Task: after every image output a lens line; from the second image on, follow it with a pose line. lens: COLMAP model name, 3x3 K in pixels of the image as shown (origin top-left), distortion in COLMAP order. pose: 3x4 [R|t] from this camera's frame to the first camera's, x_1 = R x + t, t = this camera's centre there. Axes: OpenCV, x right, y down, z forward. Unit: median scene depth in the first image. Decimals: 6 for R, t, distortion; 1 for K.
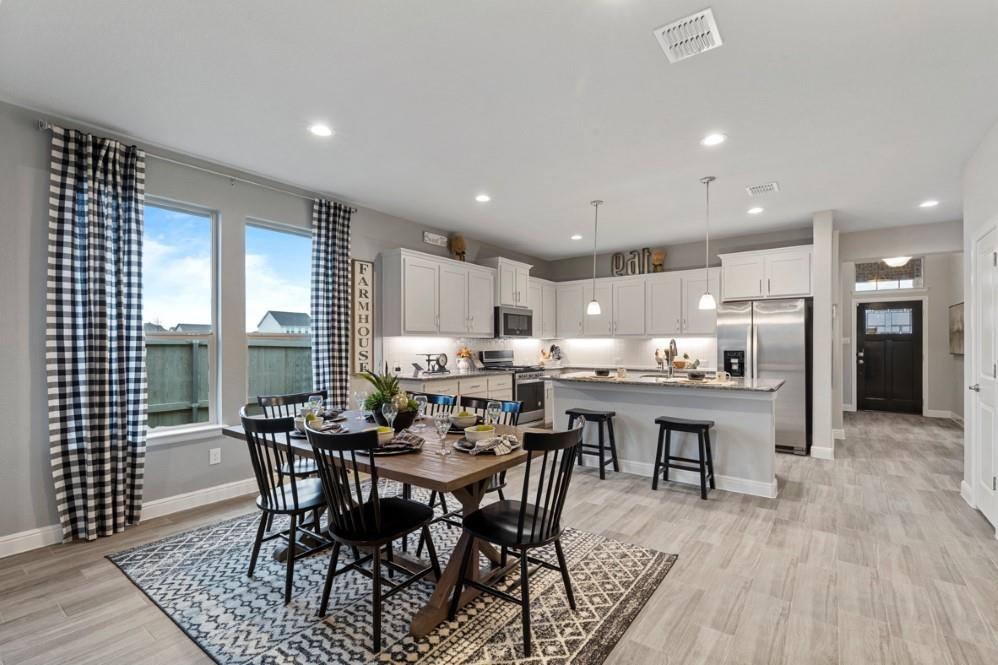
lens RADIAL K [[447.1, 0, 488.0], [0, 447.1, 347.3], [0, 0, 1]] dist [0.002791, -0.000468]
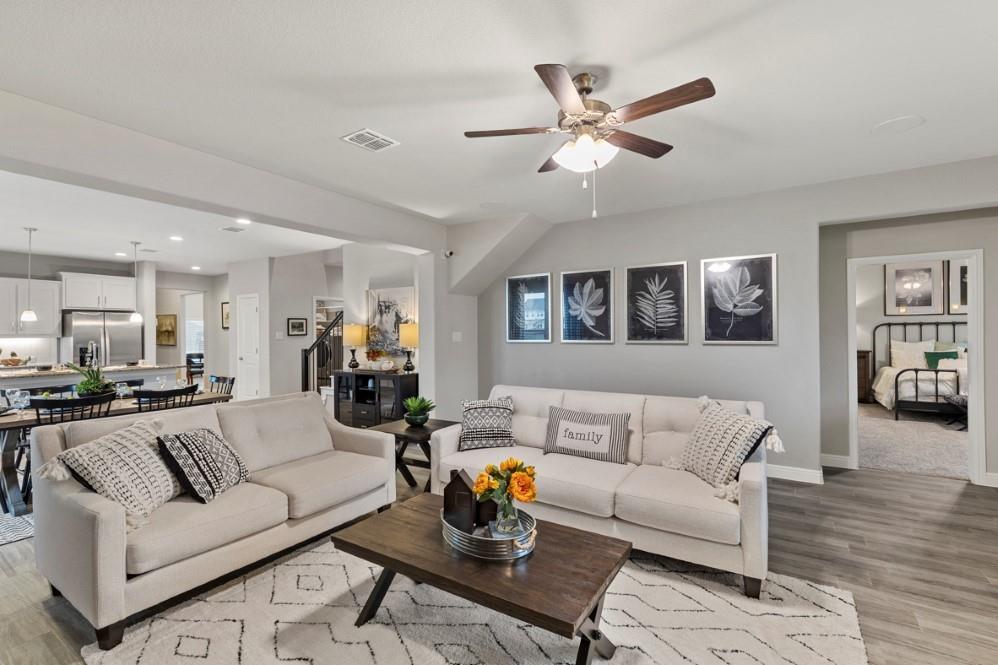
lens RADIAL K [[447.1, 0, 502.8], [0, 447.1, 336.2], [0, 0, 1]] dist [0.002791, -0.000468]
pose [[-0.084594, -0.009255, 0.996373, -0.974050], [0.012715, 0.999865, 0.010367, -0.026813], [-0.996334, 0.013546, -0.084465, -0.149859]]
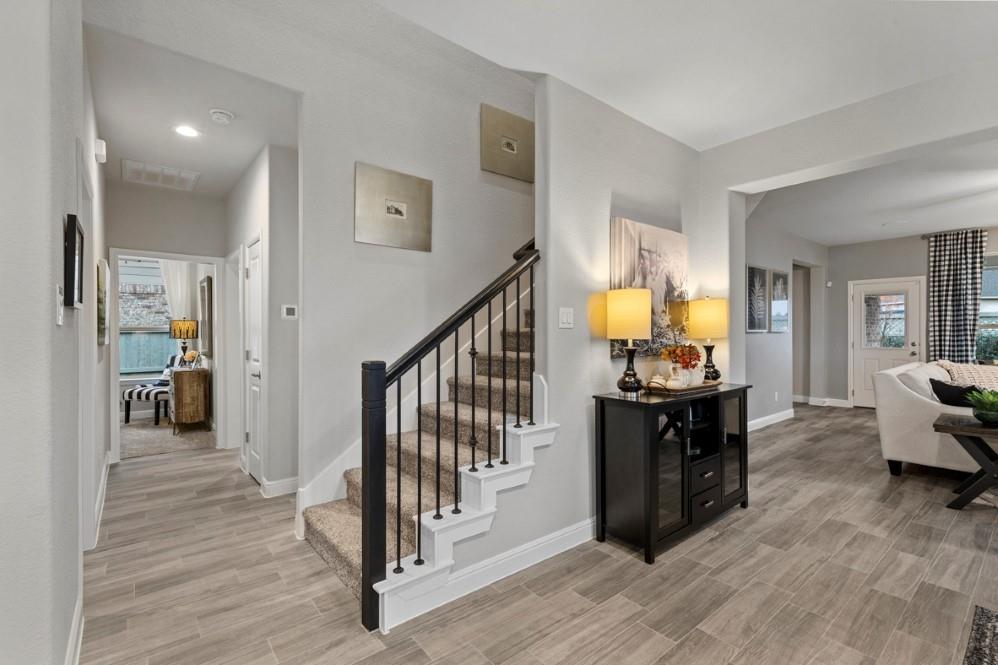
lens RADIAL K [[447.1, 0, 499.5], [0, 447.1, 335.9], [0, 0, 1]] dist [0.002791, -0.000468]
pose [[-0.973664, -0.000684, 0.227989, 0.313641], [0.002447, 0.999907, 0.013451, -0.004988], [-0.227977, 0.013655, -0.973571, 0.700882]]
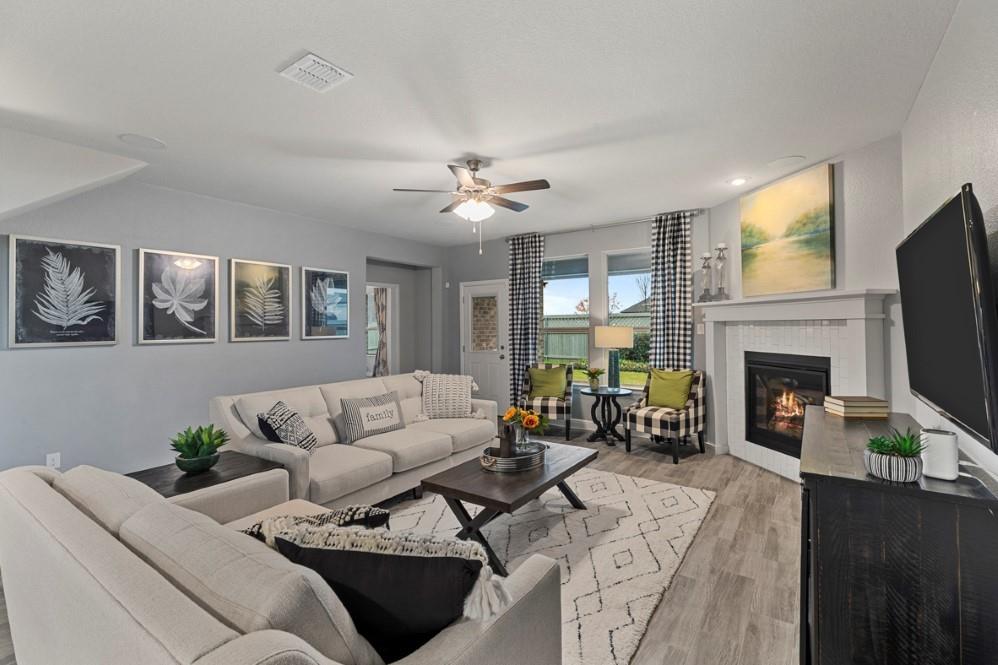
lens RADIAL K [[447.1, 0, 500.9], [0, 447.1, 322.6], [0, 0, 1]] dist [0.002791, -0.000468]
pose [[-0.998332, 0.007600, -0.057228, -0.519586], [0.007782, 0.999965, -0.002950, -0.028866], [0.057204, -0.003390, -0.998357, 0.433478]]
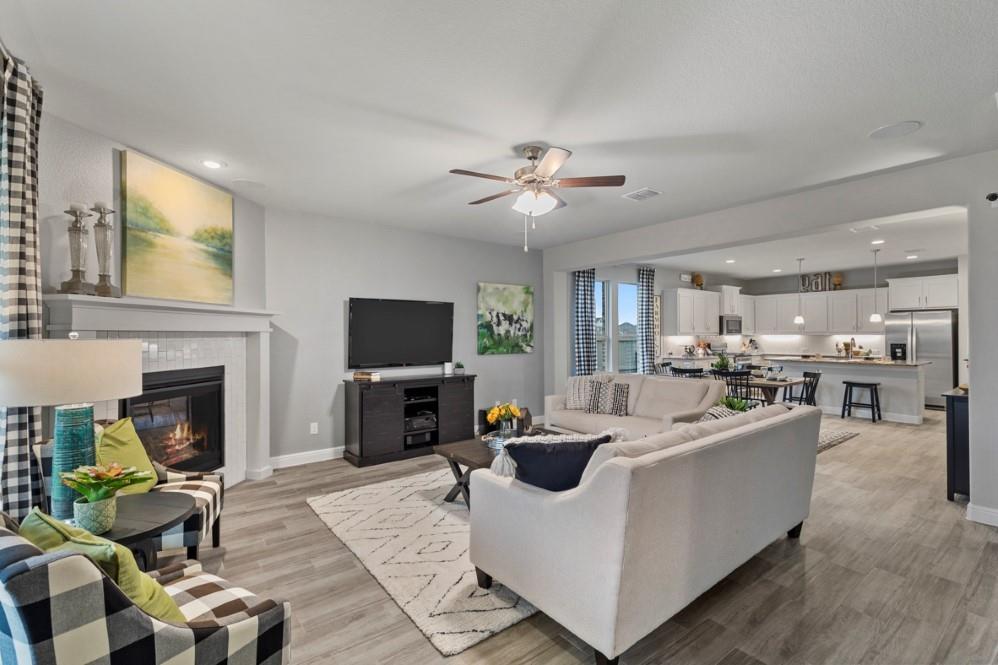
lens RADIAL K [[447.1, 0, 496.4], [0, 447.1, 330.0], [0, 0, 1]] dist [0.002791, -0.000468]
pose [[0.965562, -0.006026, -0.260104, -0.407036], [0.002264, 0.999889, -0.014759, -0.021921], [0.260164, 0.013662, 0.965468, -0.901761]]
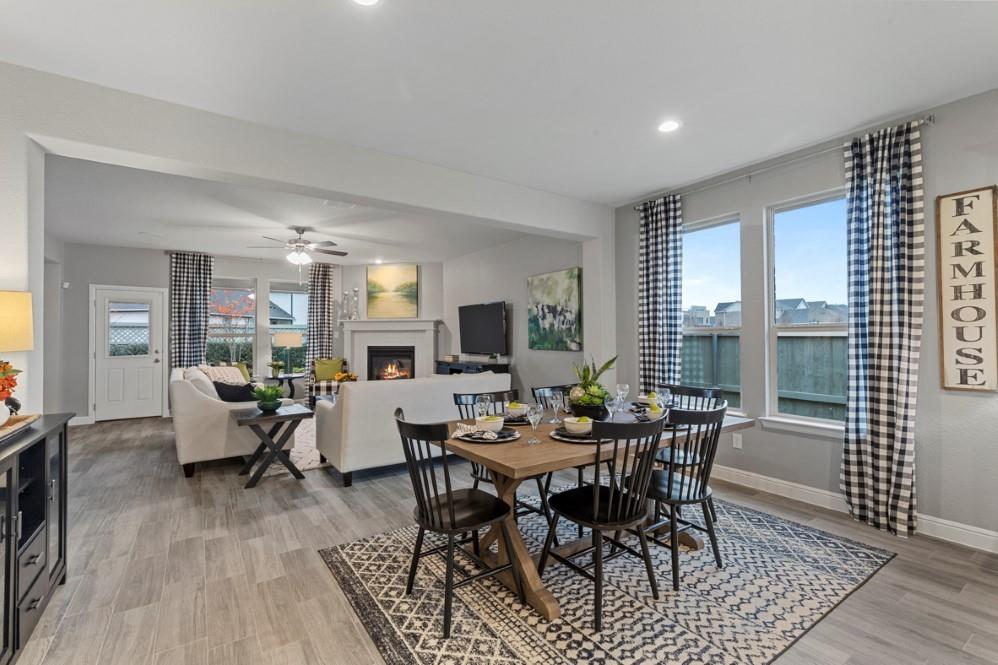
lens RADIAL K [[447.1, 0, 500.7], [0, 447.1, 327.6], [0, 0, 1]] dist [0.002791, -0.000468]
pose [[-0.307910, -0.021106, -0.951181, 0.424562], [-0.000776, 0.999759, -0.021933, -0.004816], [0.951415, -0.006016, -0.307852, 0.578033]]
